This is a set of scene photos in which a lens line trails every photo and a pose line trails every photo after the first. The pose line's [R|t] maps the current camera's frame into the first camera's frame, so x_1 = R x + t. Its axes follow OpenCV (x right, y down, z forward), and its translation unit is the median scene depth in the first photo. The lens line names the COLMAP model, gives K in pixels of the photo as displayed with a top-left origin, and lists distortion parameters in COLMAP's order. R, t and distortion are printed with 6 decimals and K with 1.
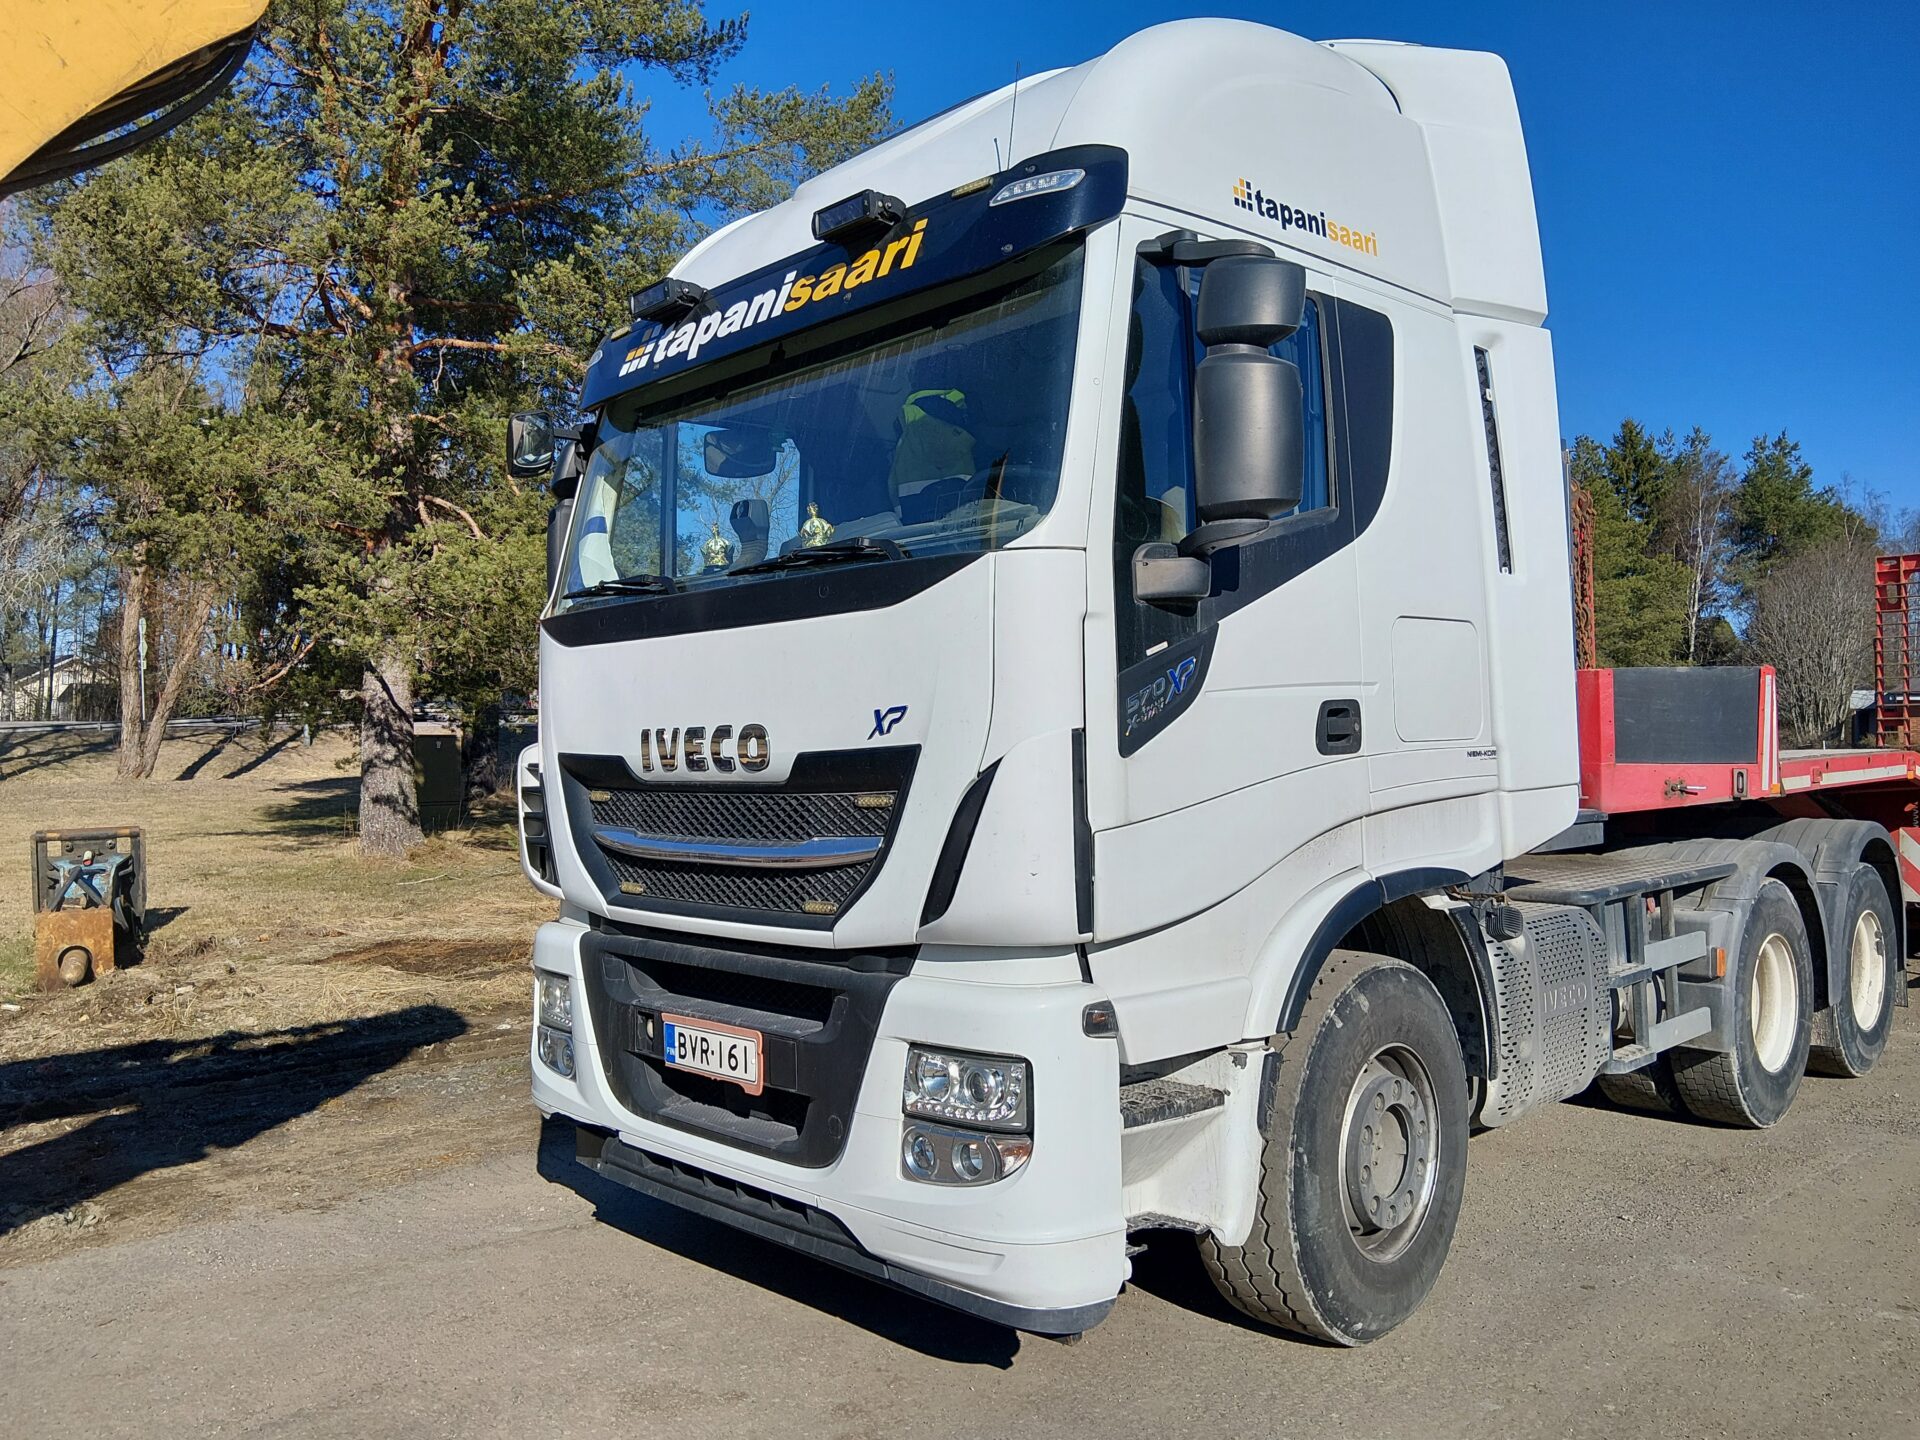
lens RADIAL K [[1440.7, 0, 984.6], [0, 1440.7, 721.1], [0, 0, 1]] dist [0.105156, -0.170304]
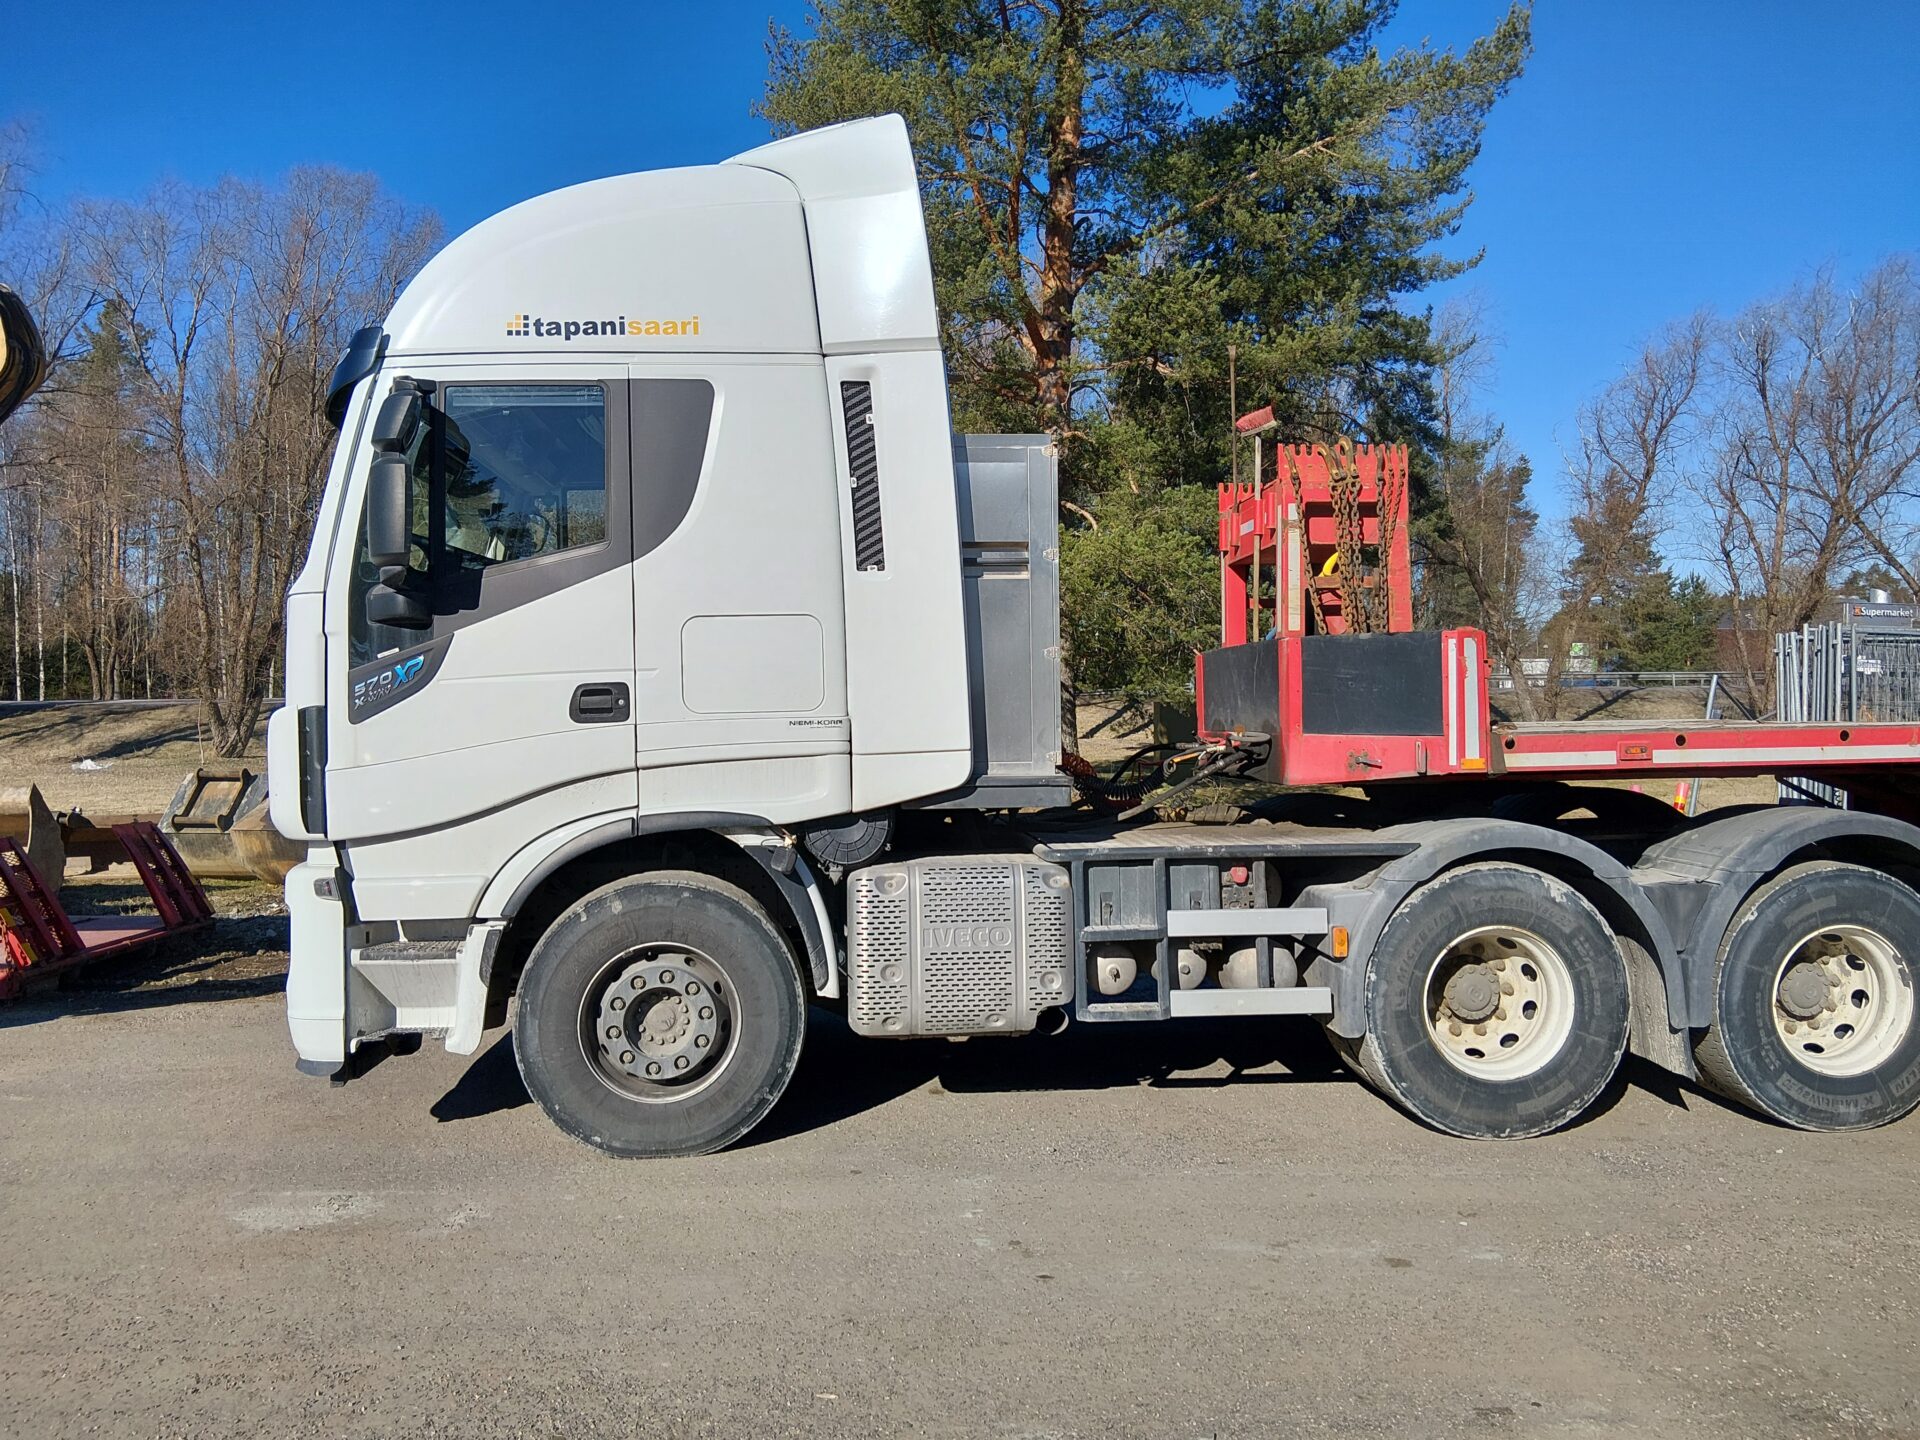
lens RADIAL K [[1440.7, 0, 975.3], [0, 1440.7, 722.2], [0, 0, 1]] dist [0.105156, -0.170304]
pose [[0.774745, 0.005515, -0.632249, 1.352796], [0.009280, 0.999755, 0.020092, -0.001466], [0.632205, -0.021433, 0.774504, 0.168602]]
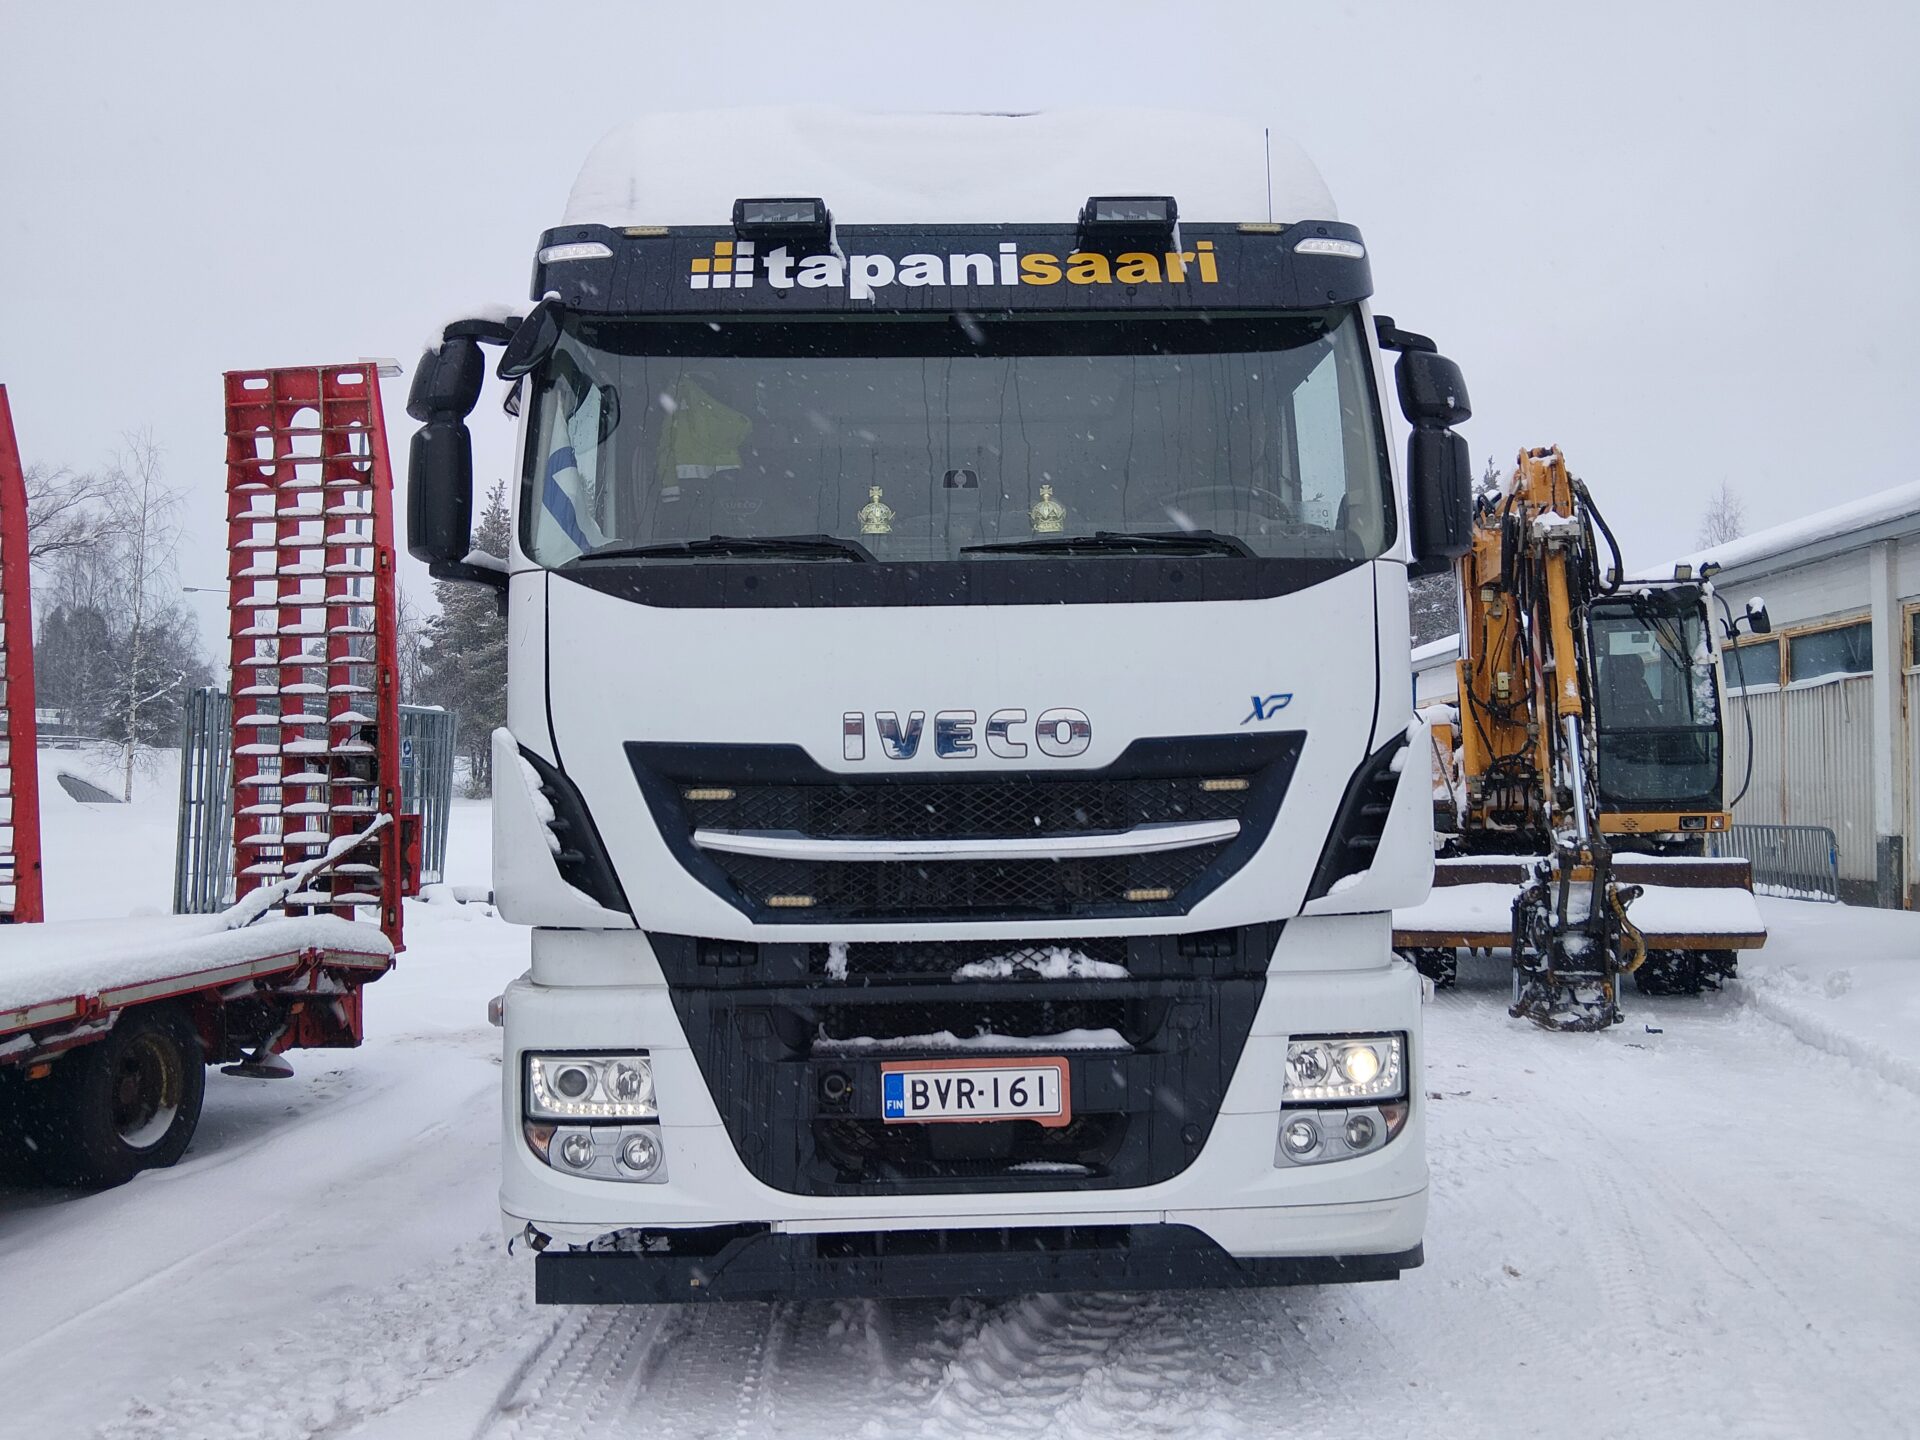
lens RADIAL K [[1440.7, 0, 972.8], [0, 1440.7, 714.1], [0, 0, 1]] dist [0.105156, -0.170304]
pose [[0.675628, 0.044006, 0.735928, -0.842522], [-0.006892, 0.998550, -0.053382, 0.053620], [-0.737211, 0.030995, 0.674952, 0.379377]]
